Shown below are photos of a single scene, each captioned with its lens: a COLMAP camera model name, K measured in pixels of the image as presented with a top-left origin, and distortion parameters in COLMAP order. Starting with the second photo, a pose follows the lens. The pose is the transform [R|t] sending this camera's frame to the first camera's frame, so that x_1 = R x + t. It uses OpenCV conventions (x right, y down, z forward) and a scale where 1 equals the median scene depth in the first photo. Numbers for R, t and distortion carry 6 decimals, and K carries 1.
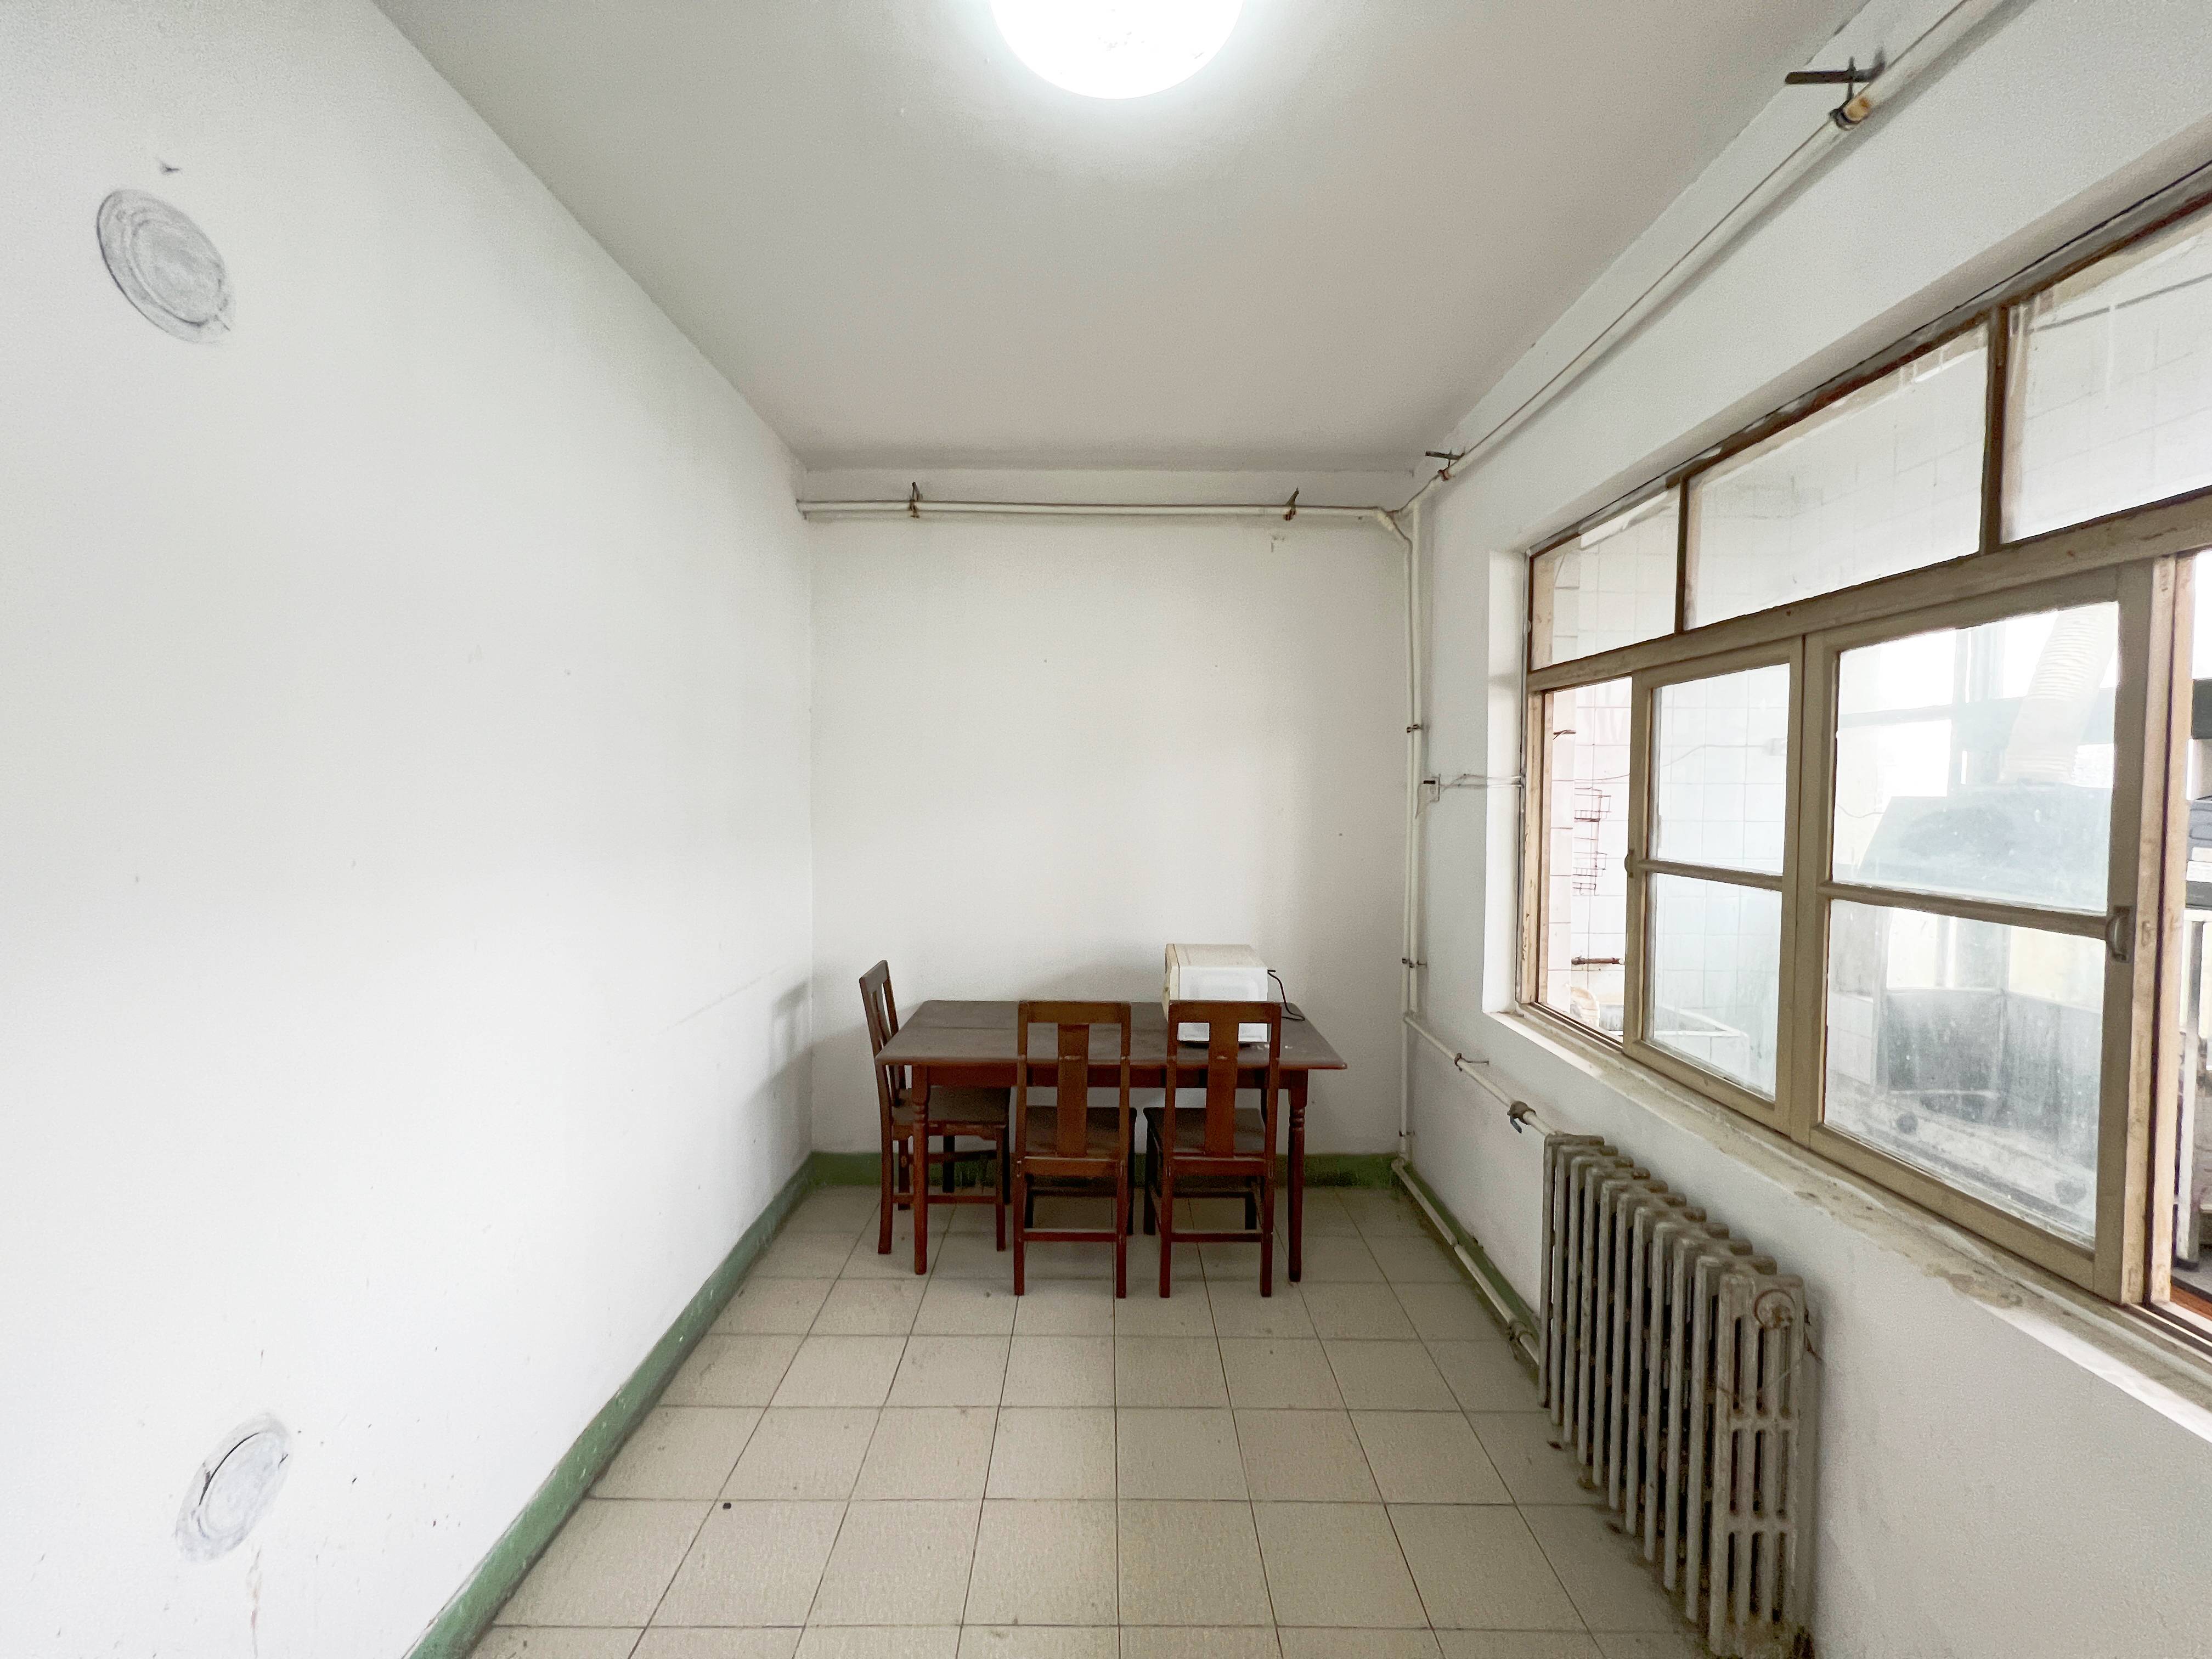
lens RADIAL K [[883.0, 0, 1103.6], [0, 883.0, 823.6], [0, 0, 1]] dist [-0.000814, -0.000118]
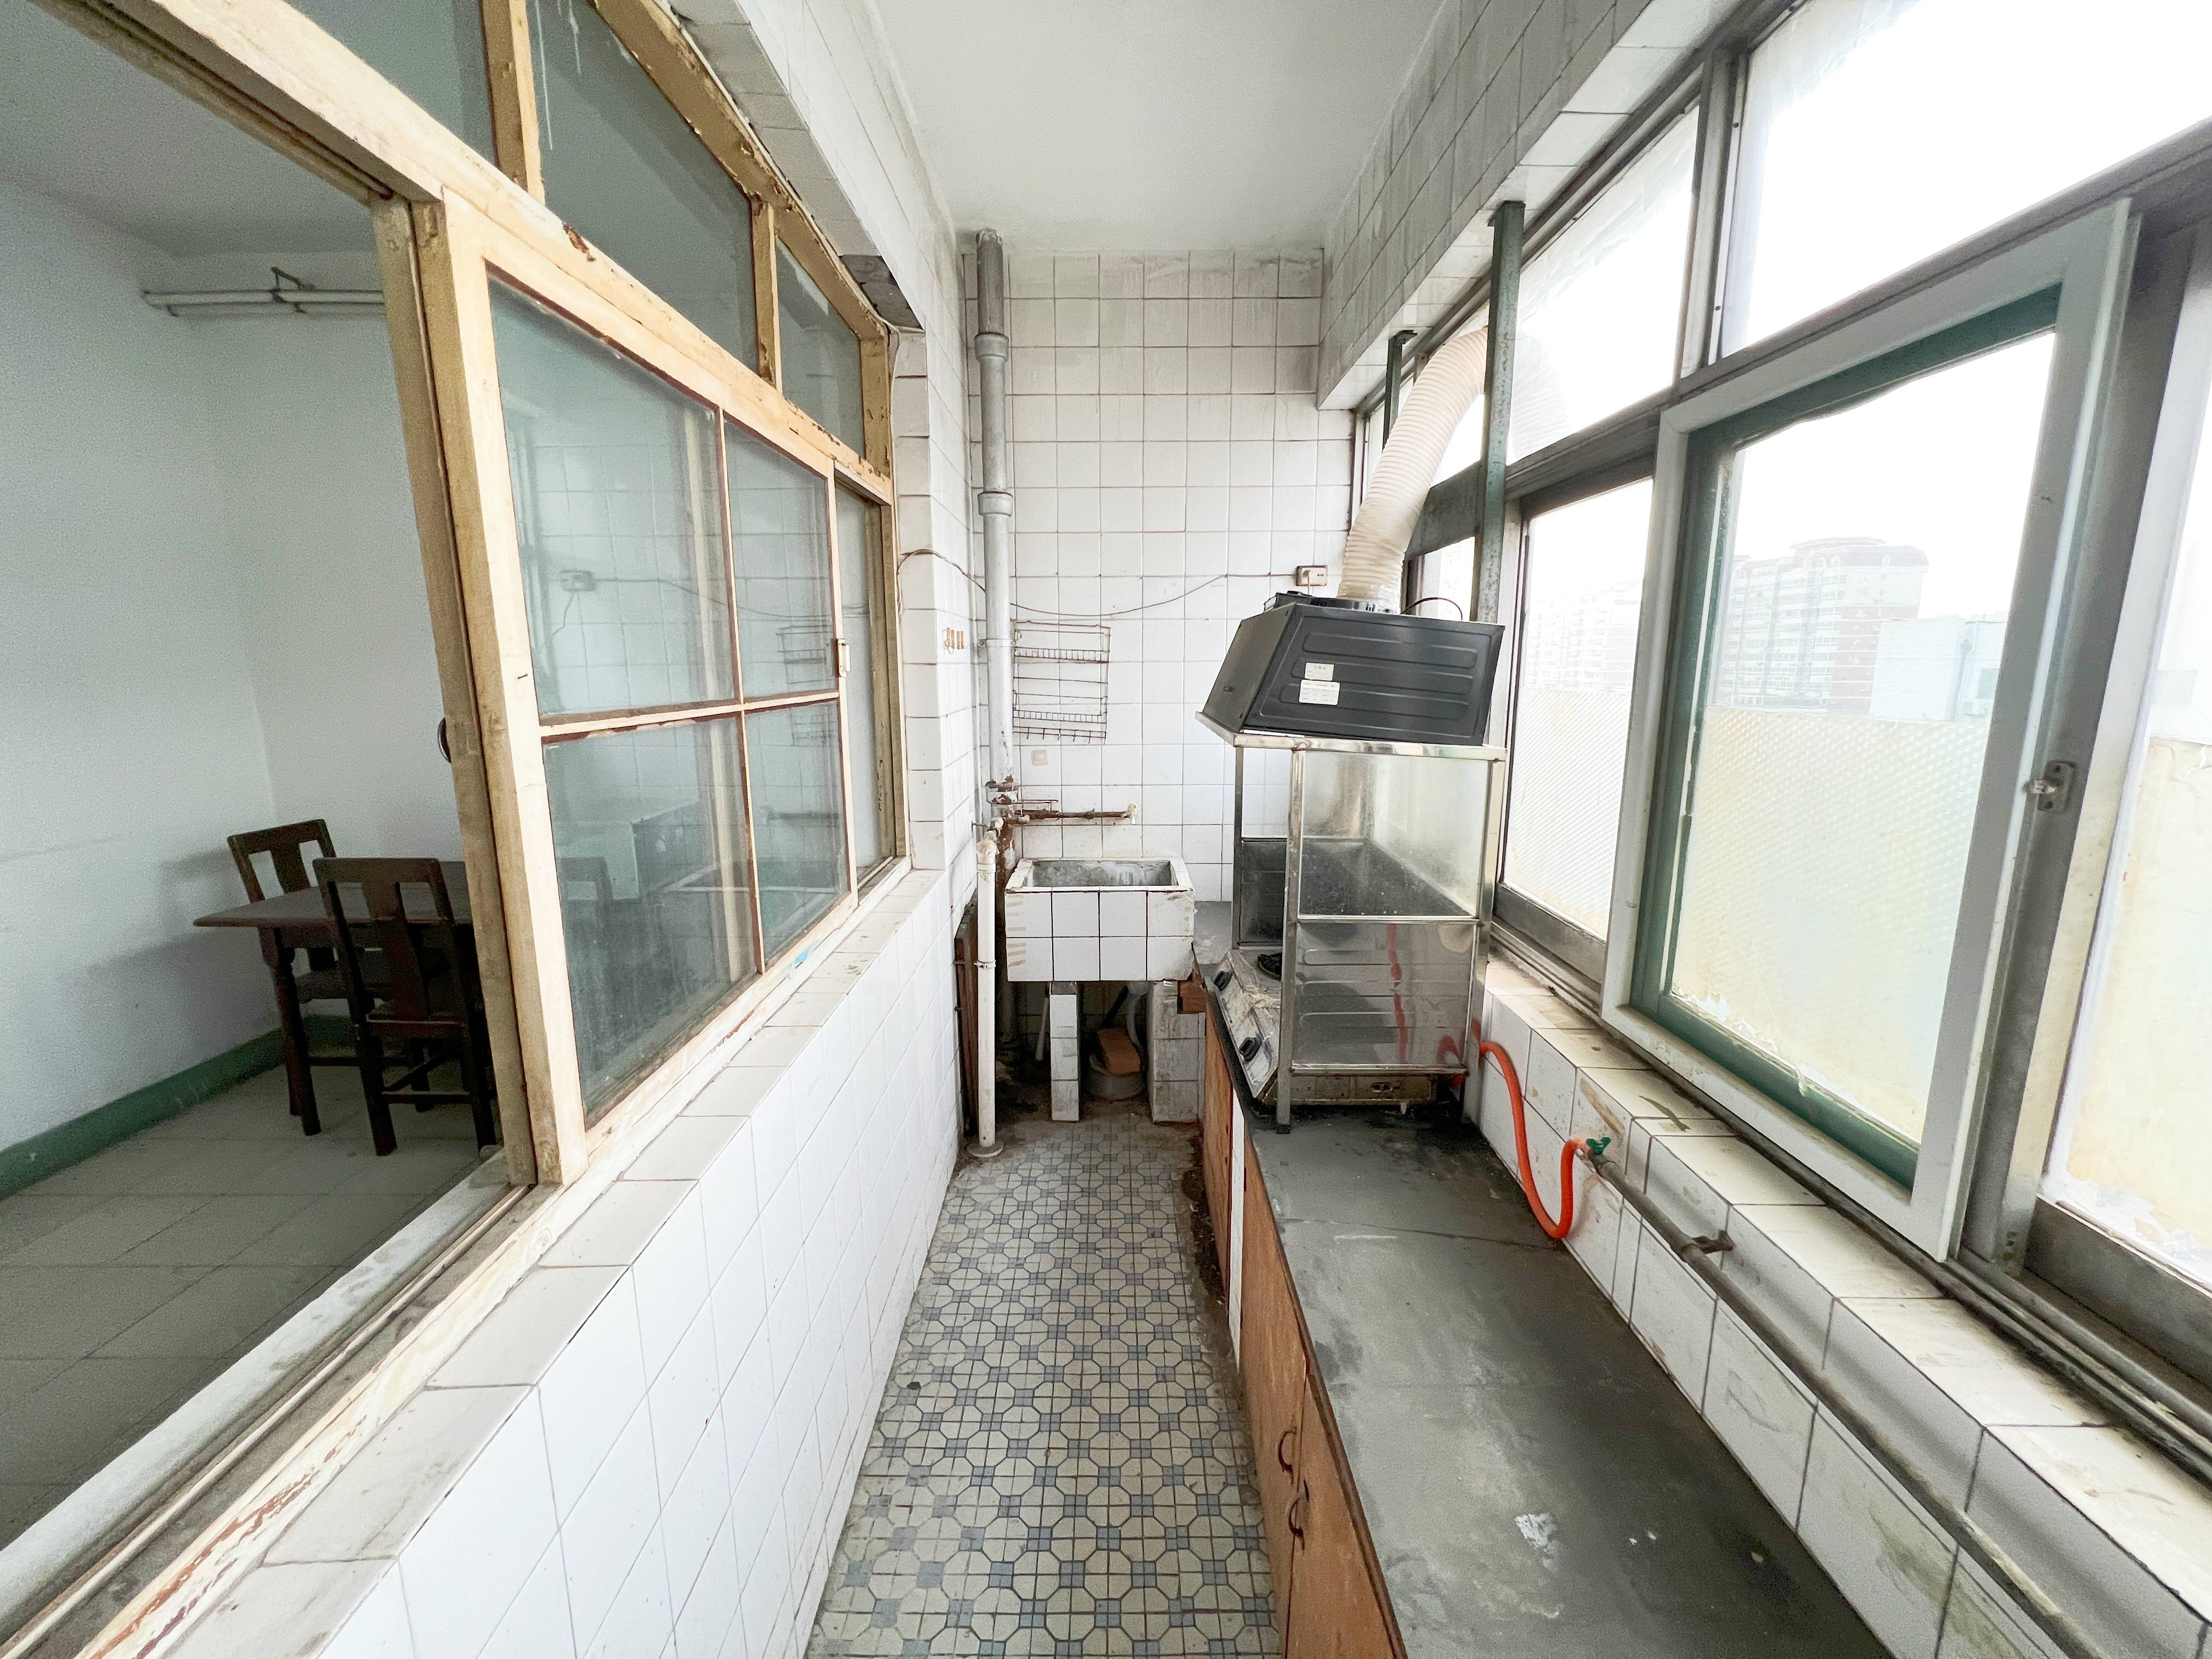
lens RADIAL K [[883.0, 0, 1103.6], [0, 883.0, 823.6], [0, 0, 1]] dist [-0.000814, -0.000118]
pose [[0.999954, -0.009560, 0.000015, 1.229761], [0.009457, 0.989365, 0.145143, 0.065030], [-0.001402, -0.145137, 0.989411, 0.155234]]
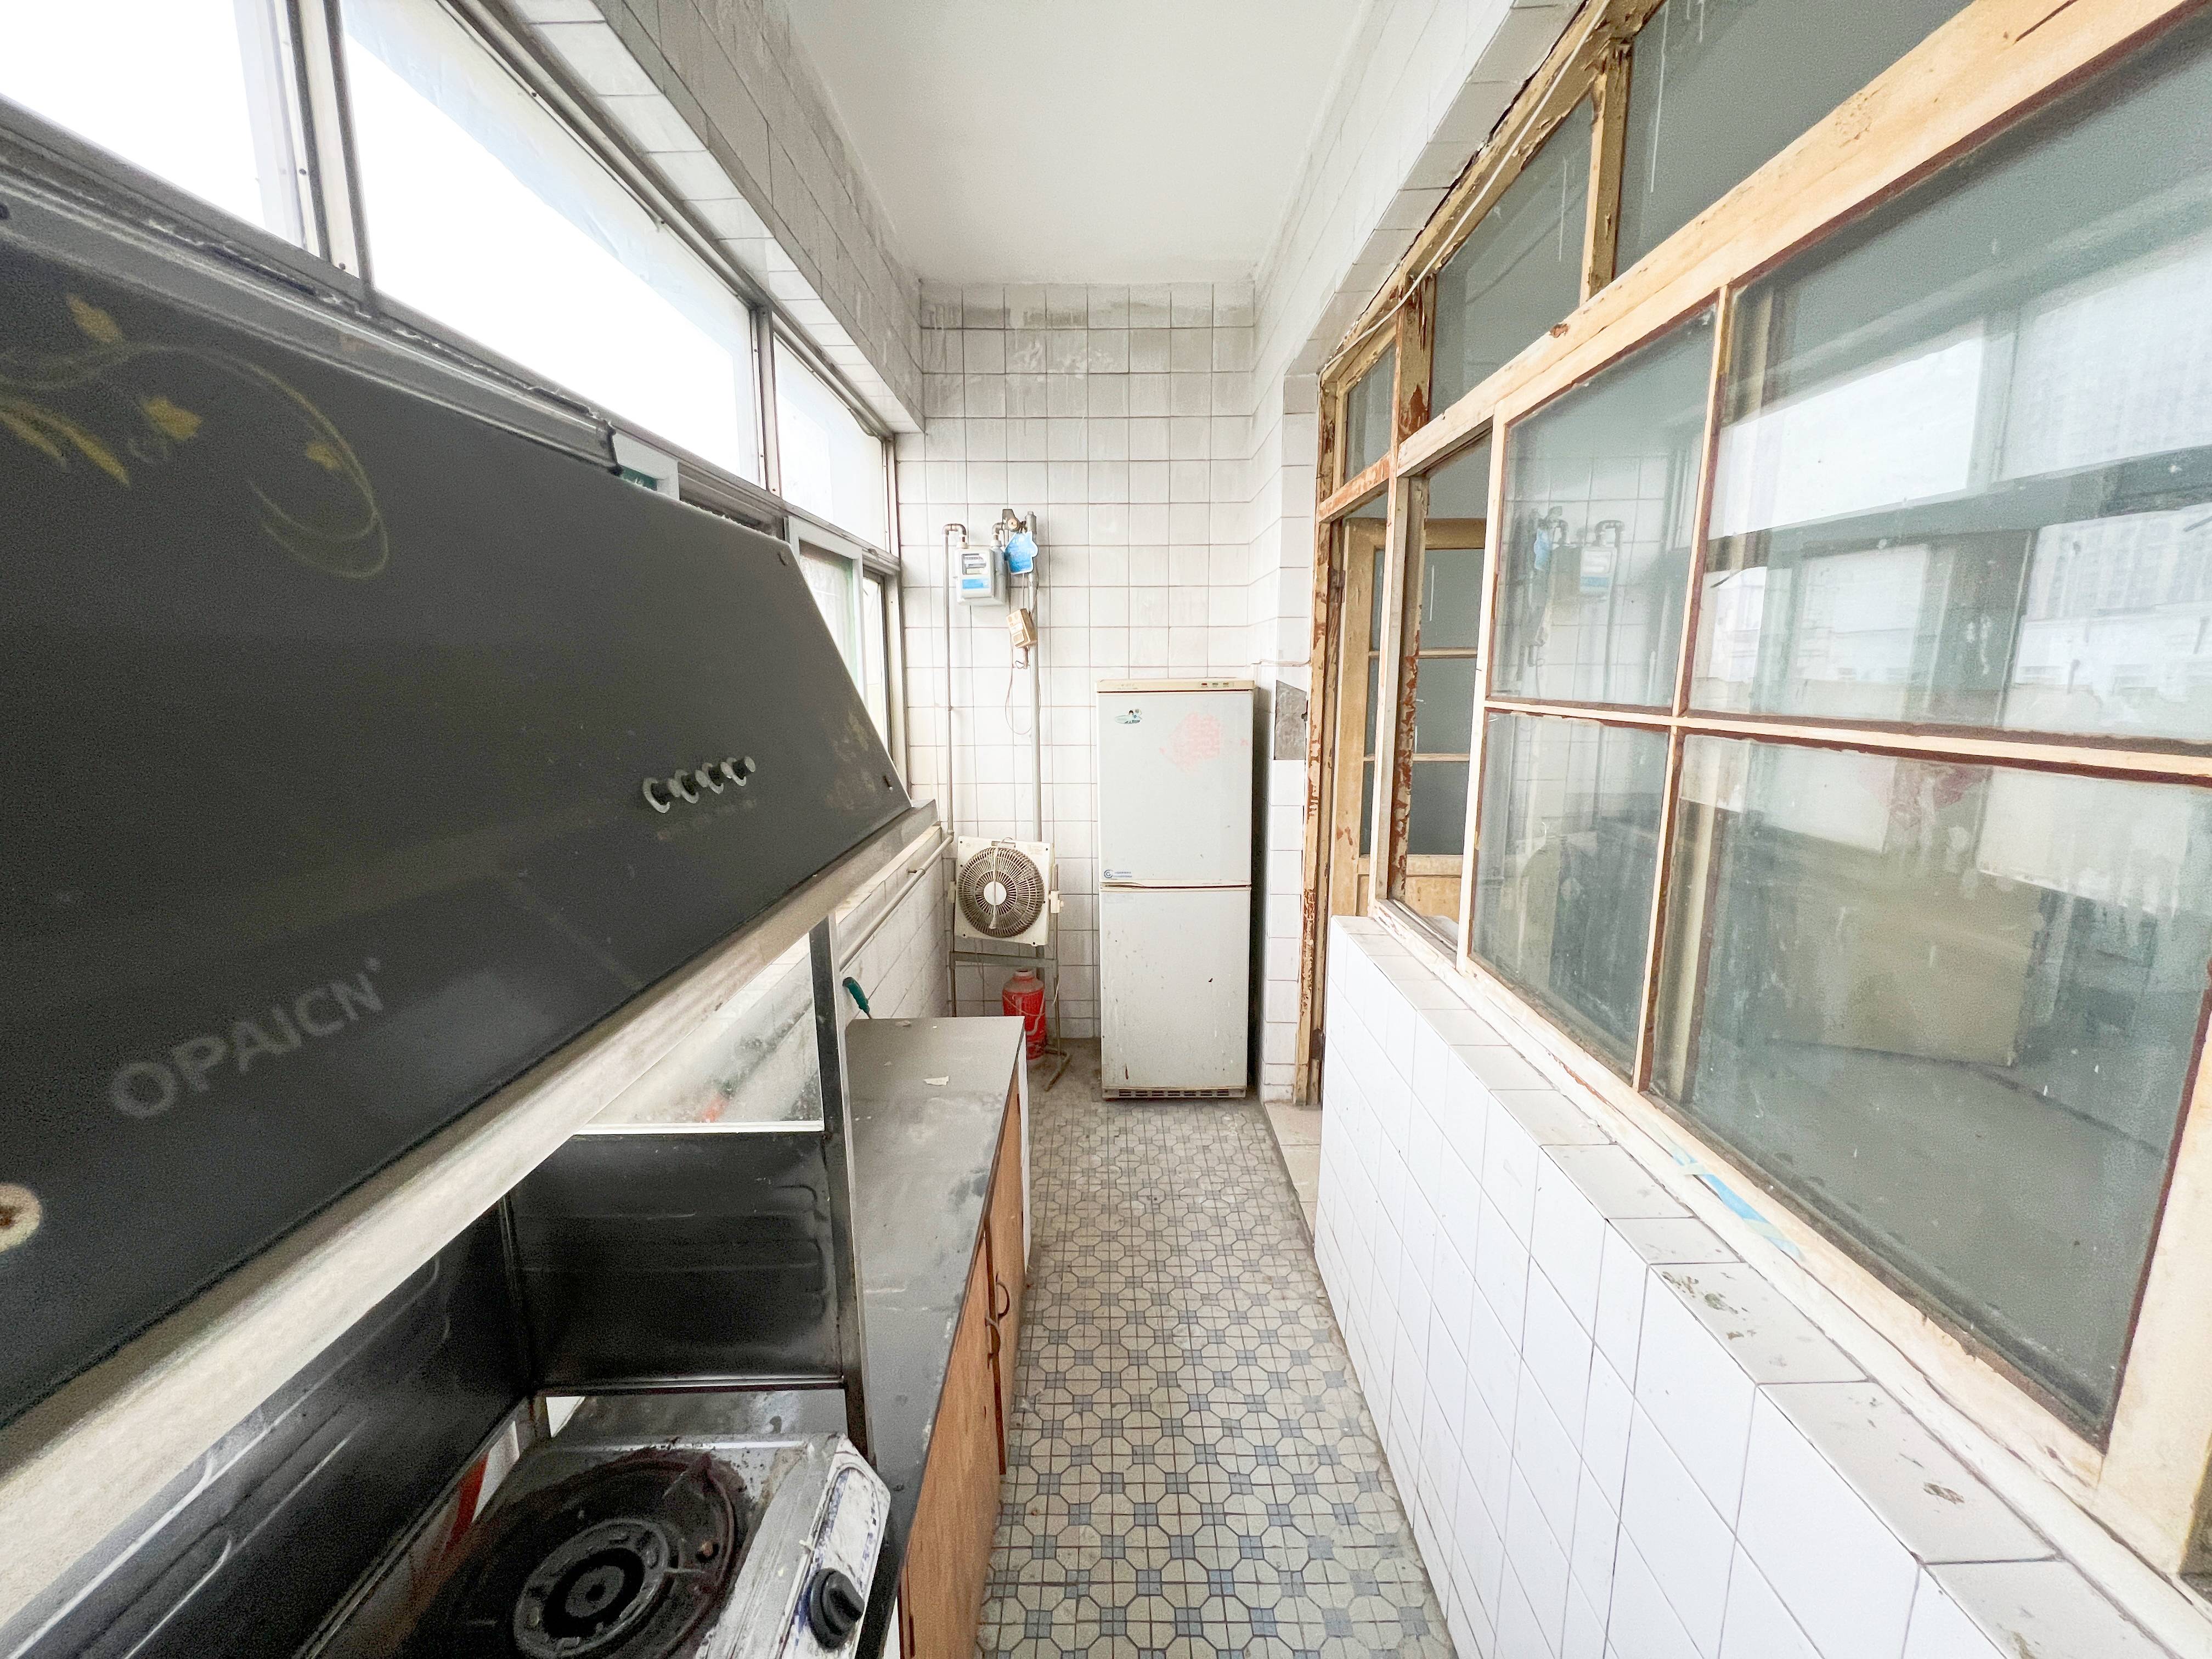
lens RADIAL K [[883.0, 0, 1103.6], [0, 883.0, 823.6], [0, 0, 1]] dist [-0.000814, -0.000118]
pose [[-0.999969, 0.002937, -0.007366, 1.279207], [0.001349, 0.978351, 0.206947, 0.014926], [0.007815, 0.206930, -0.978324, 1.692689]]
